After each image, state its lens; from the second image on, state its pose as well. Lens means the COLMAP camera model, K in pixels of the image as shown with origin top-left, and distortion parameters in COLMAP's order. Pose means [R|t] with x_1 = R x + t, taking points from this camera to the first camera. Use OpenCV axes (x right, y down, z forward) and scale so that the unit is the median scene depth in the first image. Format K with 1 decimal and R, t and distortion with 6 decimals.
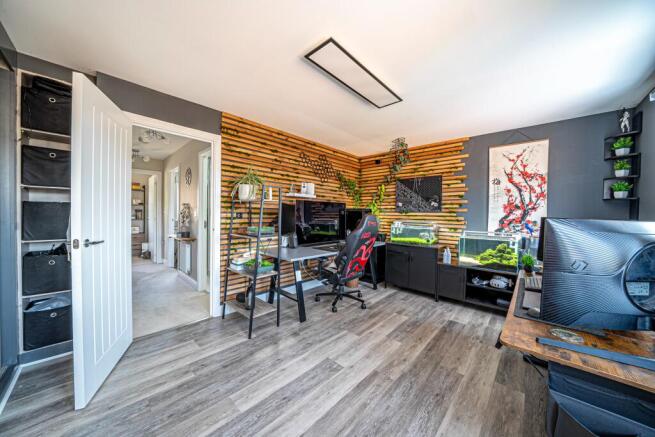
lens RADIAL K [[228.4, 0, 326.7], [0, 228.4, 218.3], [0, 0, 1]] dist [-0.001877, -0.000117]
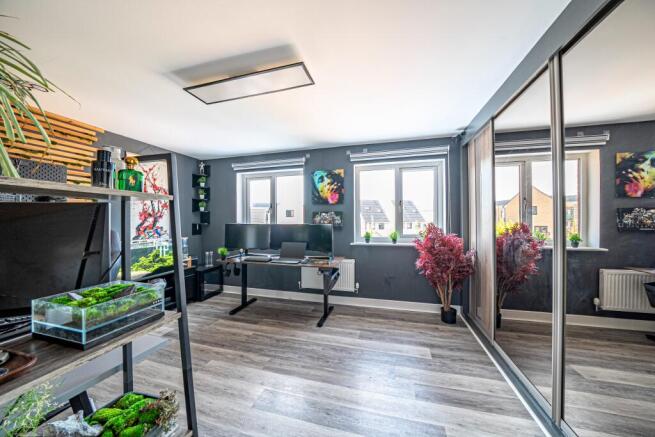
lens RADIAL K [[228.4, 0, 326.0], [0, 228.4, 218.5], [0, 0, 1]] dist [-0.001877, -0.000117]
pose [[-0.452694, -0.011133, 0.891596, -0.558684], [0.016911, 0.999635, 0.021068, -0.042038], [-0.891505, 0.024615, -0.452341, 0.760260]]
